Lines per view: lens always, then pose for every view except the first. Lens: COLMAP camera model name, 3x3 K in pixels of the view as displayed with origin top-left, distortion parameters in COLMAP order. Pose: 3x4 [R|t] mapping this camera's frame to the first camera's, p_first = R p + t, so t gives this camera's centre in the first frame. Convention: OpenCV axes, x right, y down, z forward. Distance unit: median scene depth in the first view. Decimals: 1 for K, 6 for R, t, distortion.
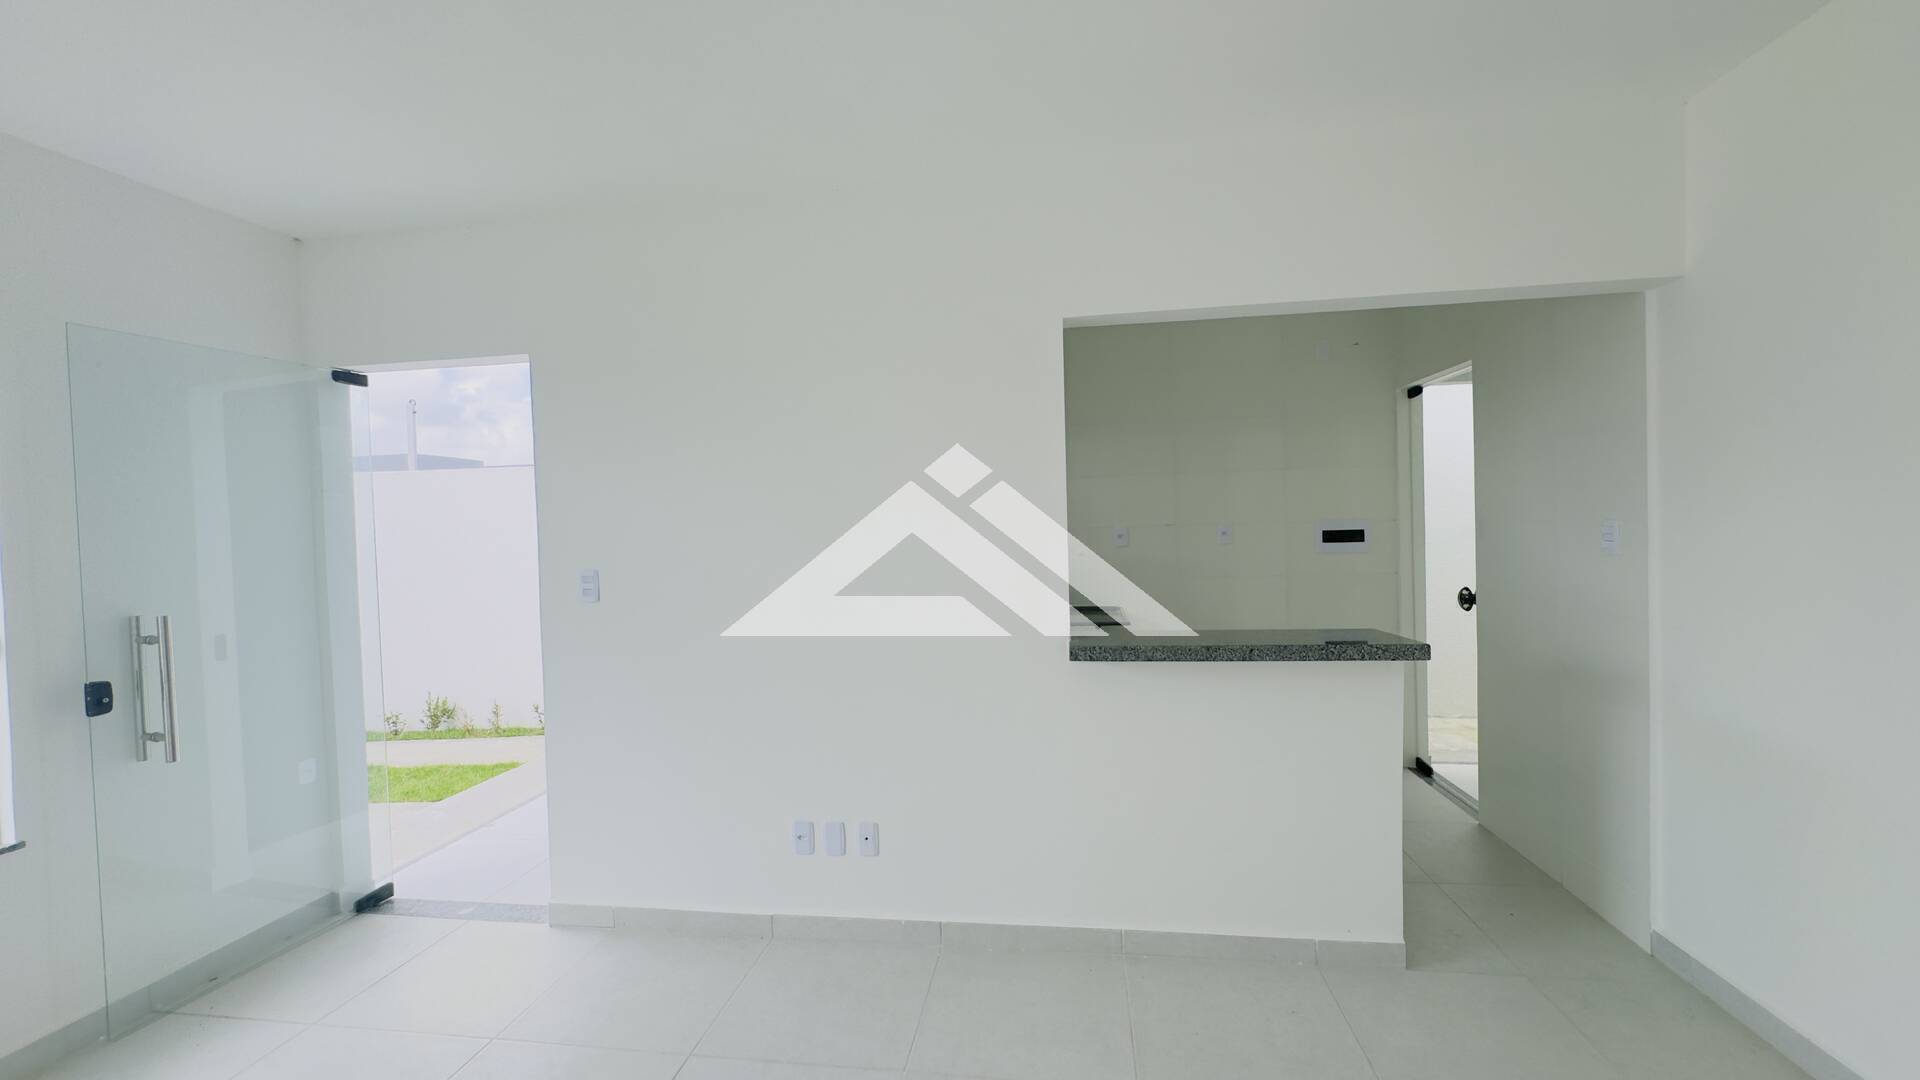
lens RADIAL K [[763.3, 0, 955.8], [0, 763.3, 537.1], [0, 0, 1]] dist [-0.001374, 0.000532]
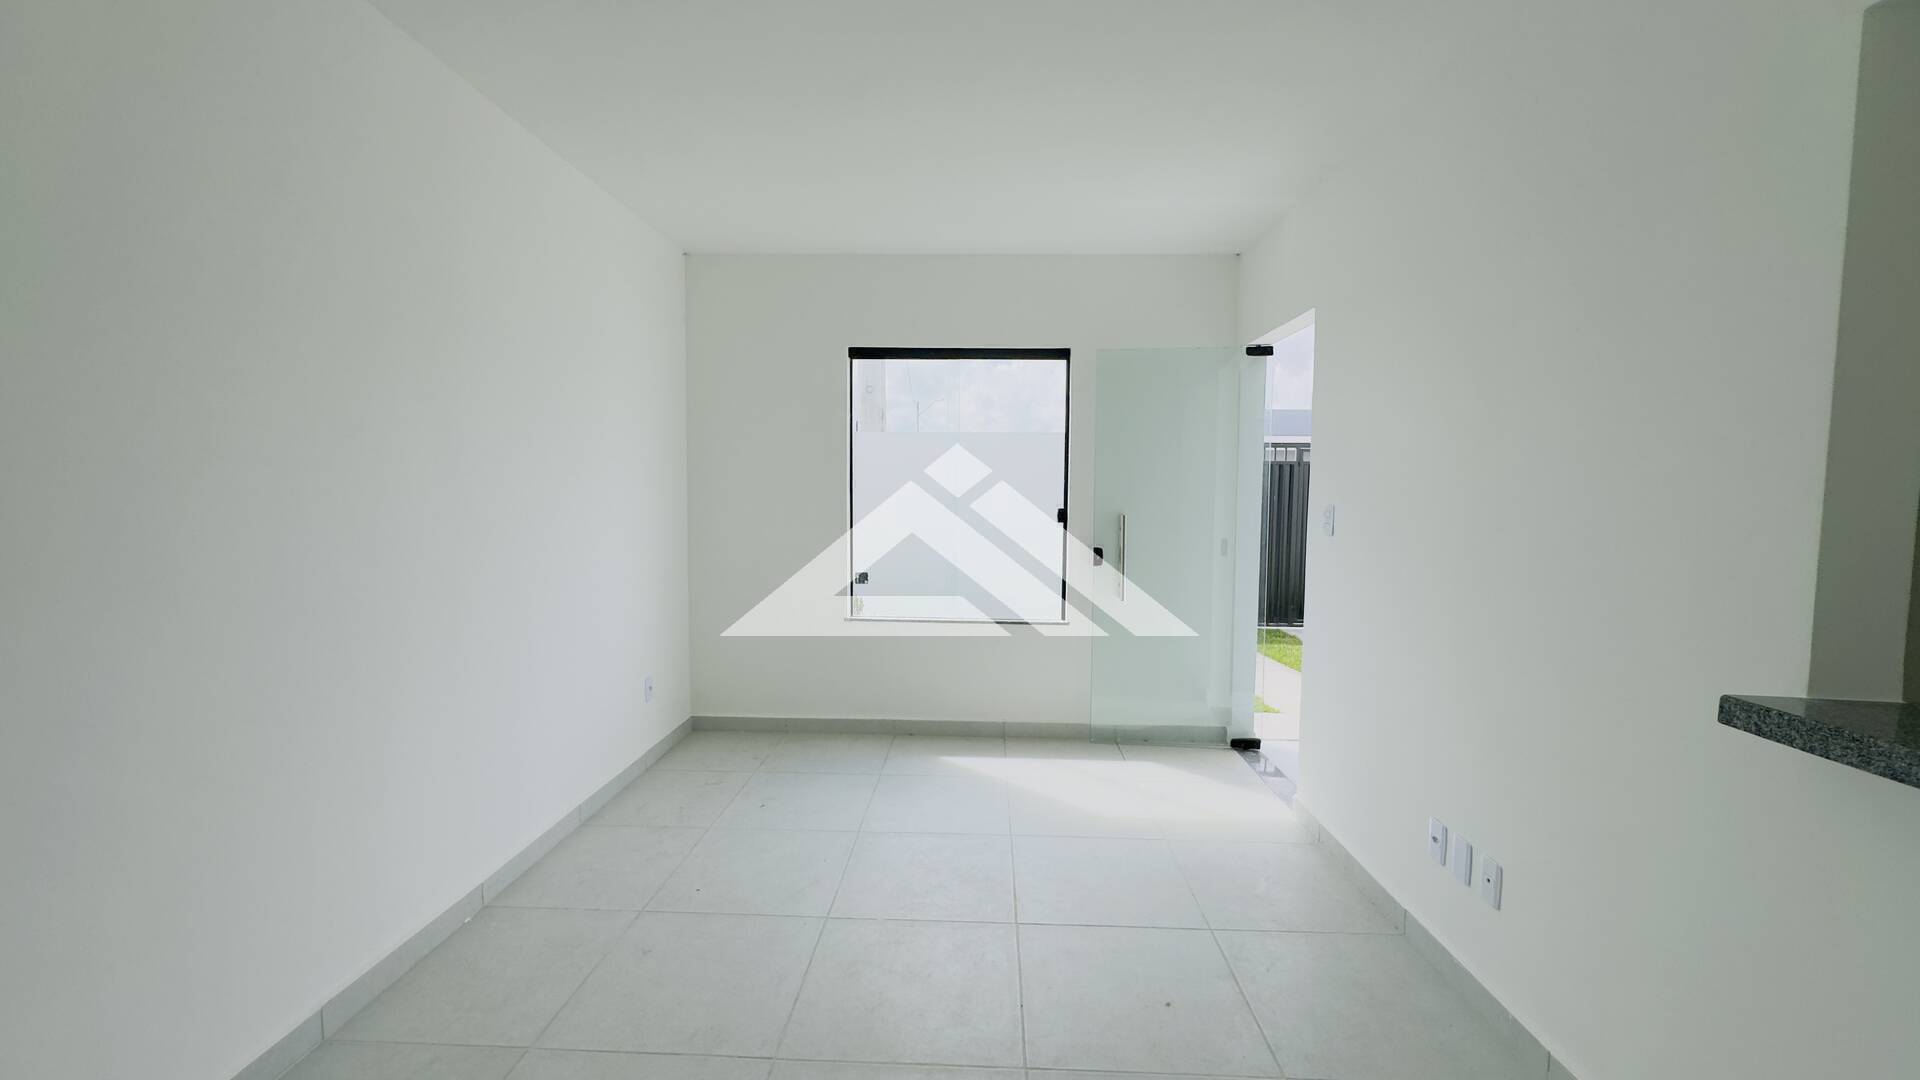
lens RADIAL K [[763.3, 0, 955.8], [0, 763.3, 537.1], [0, 0, 1]] dist [-0.001374, 0.000532]
pose [[0.104147, 0.094695, -0.990044, 0.534907], [-0.030826, 0.995286, 0.091954, 0.006040], [0.994084, 0.020943, 0.106576, 0.389154]]
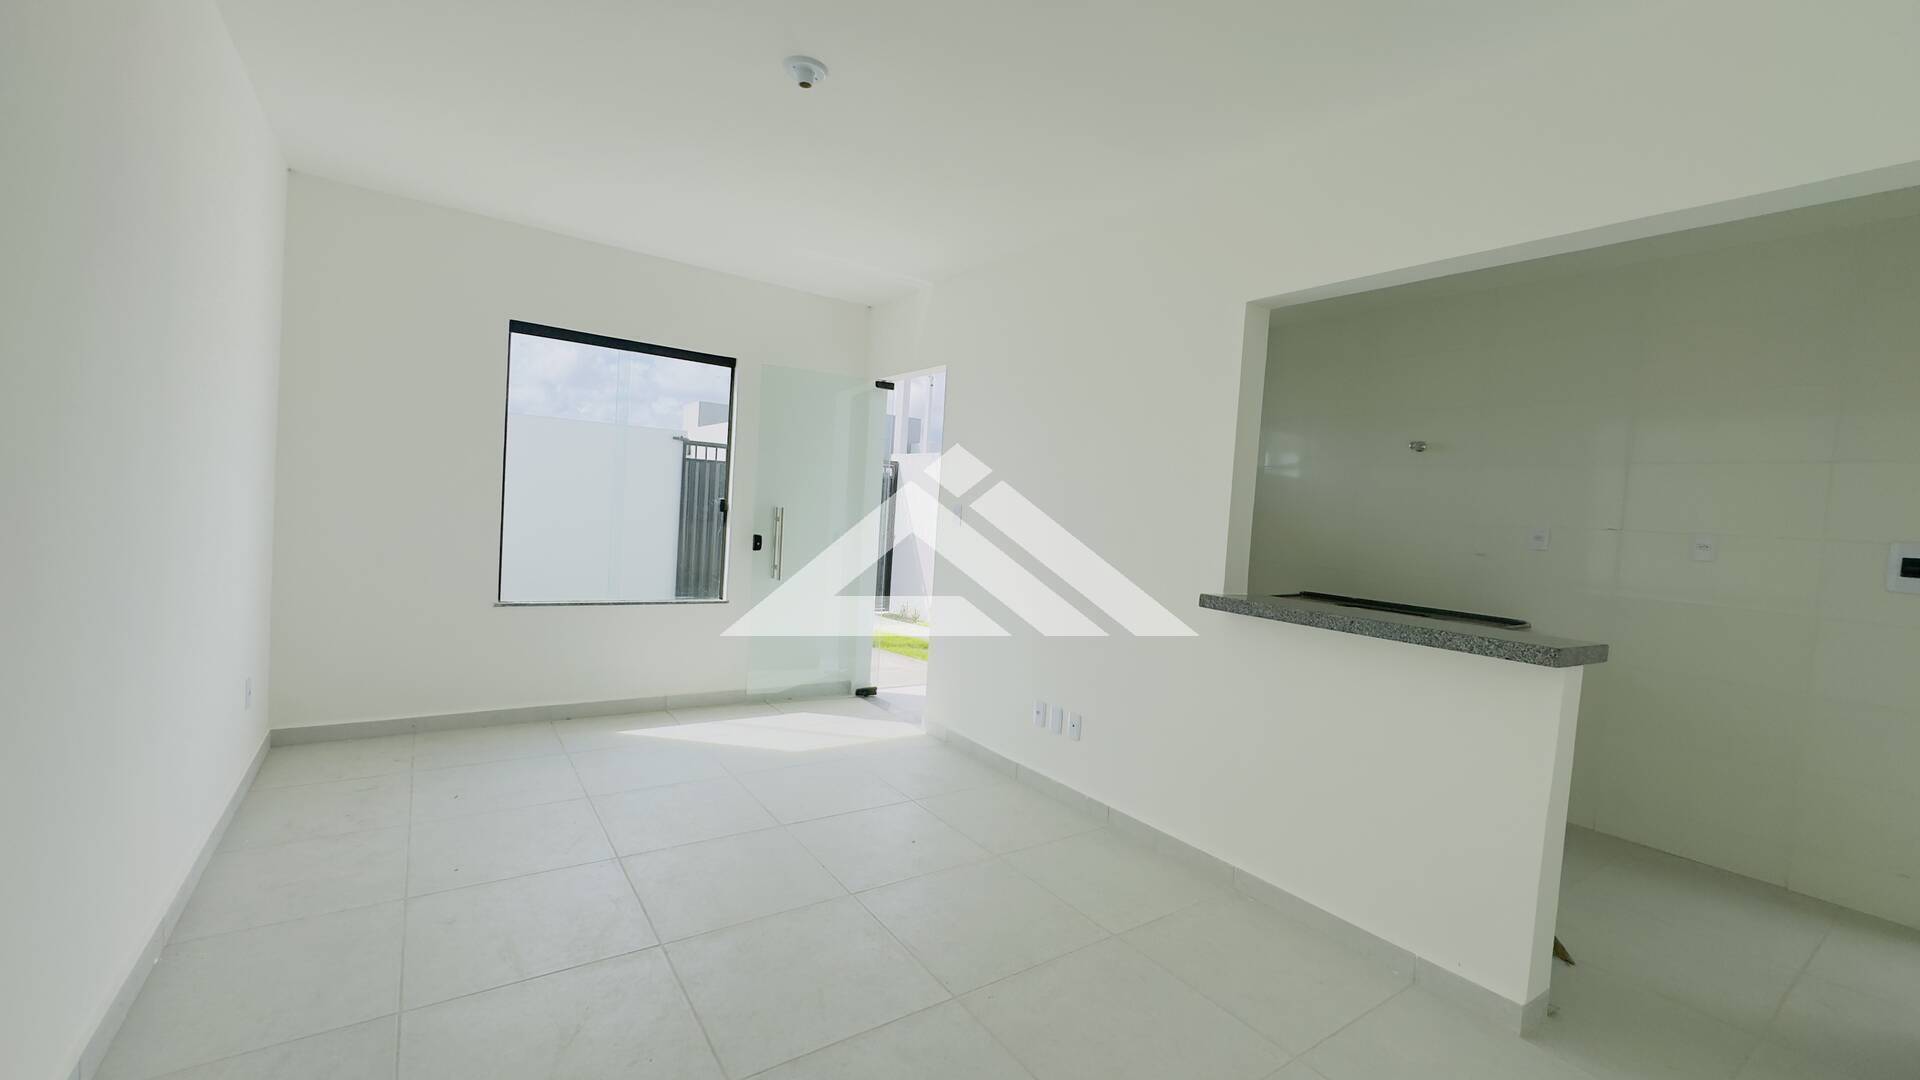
lens RADIAL K [[763.3, 0, 955.8], [0, 763.3, 537.1], [0, 0, 1]] dist [-0.001374, 0.000532]
pose [[0.681204, 0.100183, -0.725206, 0.646602], [-0.098546, 0.994125, 0.044766, 0.039814], [0.725431, 0.040971, 0.687075, -0.044414]]
